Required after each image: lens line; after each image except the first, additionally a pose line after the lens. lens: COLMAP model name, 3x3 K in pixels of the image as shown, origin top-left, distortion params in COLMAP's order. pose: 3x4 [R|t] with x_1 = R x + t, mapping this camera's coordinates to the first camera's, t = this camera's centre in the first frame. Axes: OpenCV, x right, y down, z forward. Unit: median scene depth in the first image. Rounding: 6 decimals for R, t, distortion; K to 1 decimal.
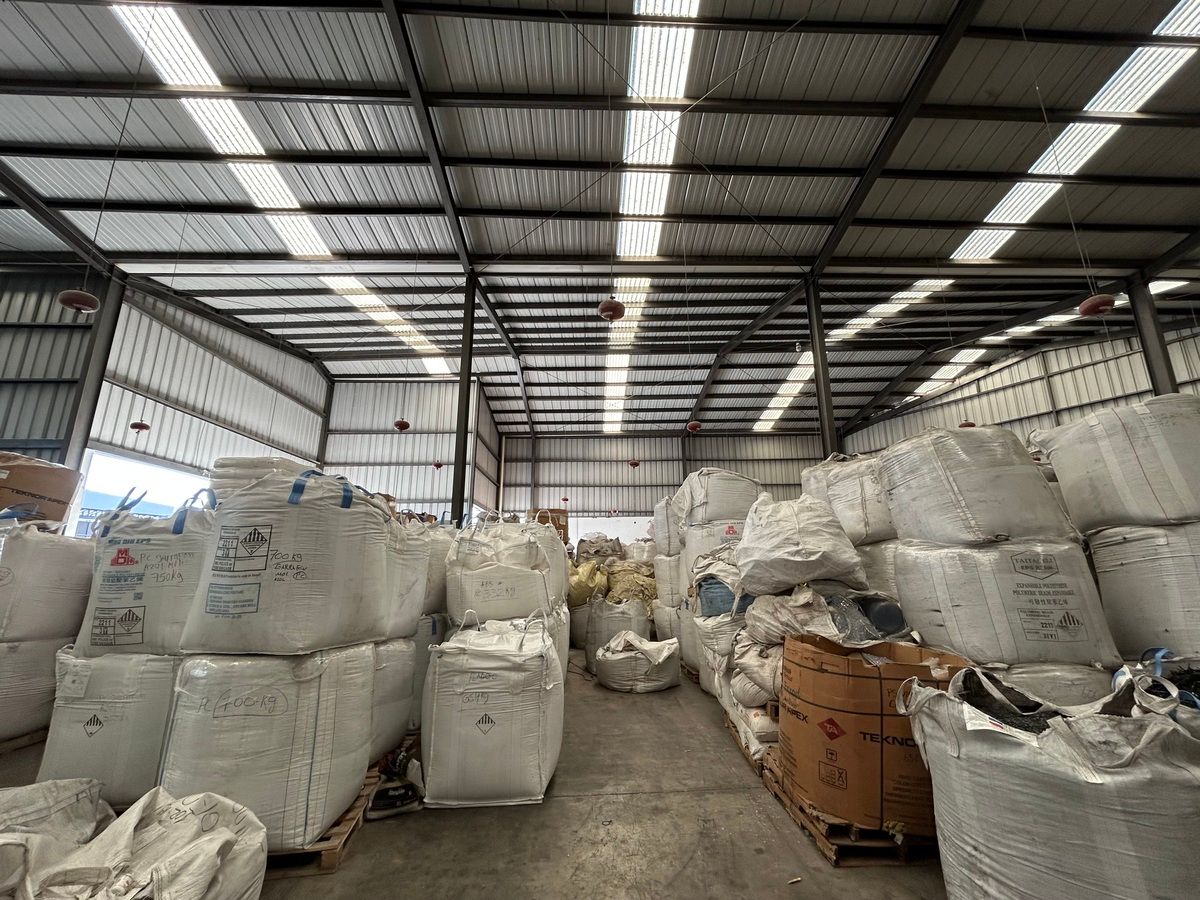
lens RADIAL K [[484.9, 0, 609.3], [0, 484.9, 421.9], [0, 0, 1]] dist [0.000003, -0.000489]
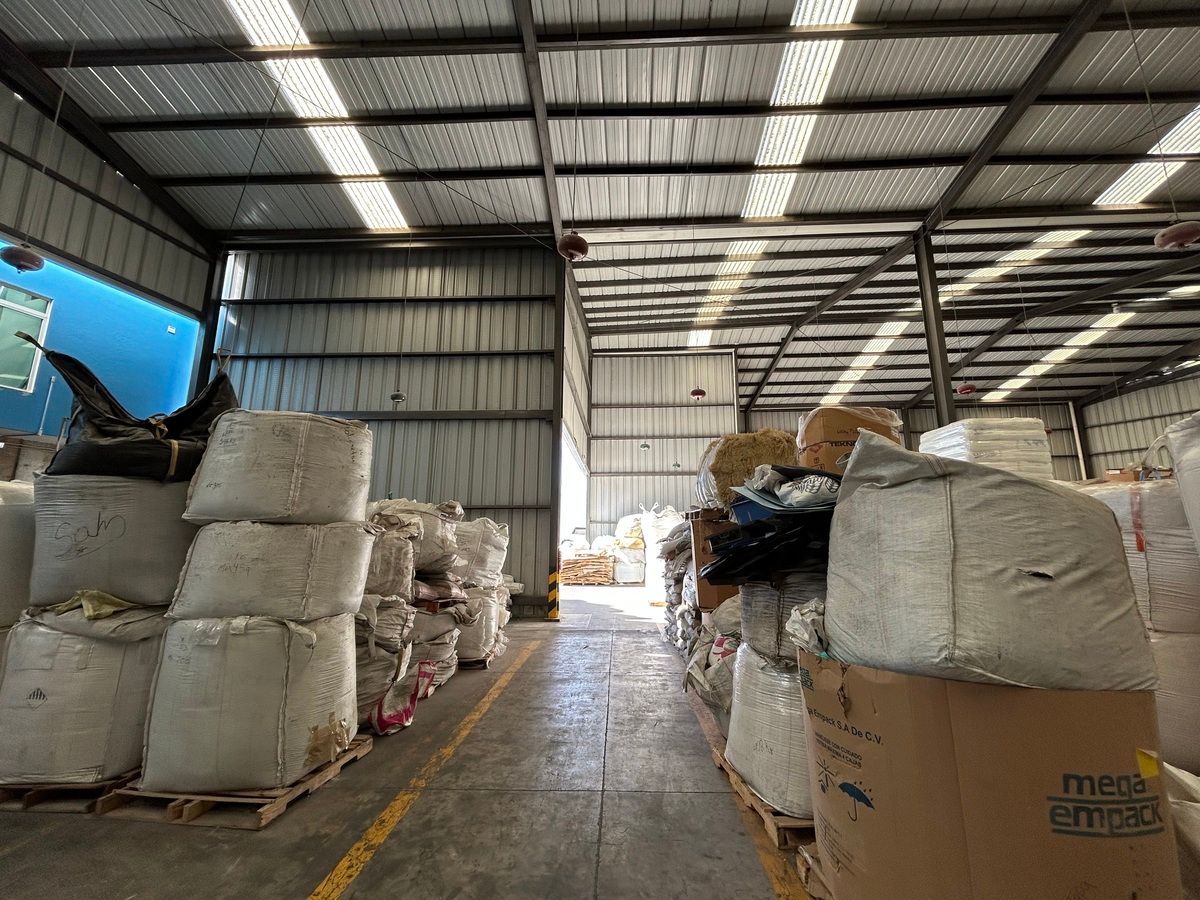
lens RADIAL K [[484.9, 0, 574.7], [0, 484.9, 469.5], [0, 0, 1]] dist [0.000003, -0.000489]
pose [[0.997271, -0.001224, -0.073820, -0.499549], [0.011570, 0.990100, 0.139887, 0.008877], [0.072918, -0.140360, 0.987412, -0.032396]]
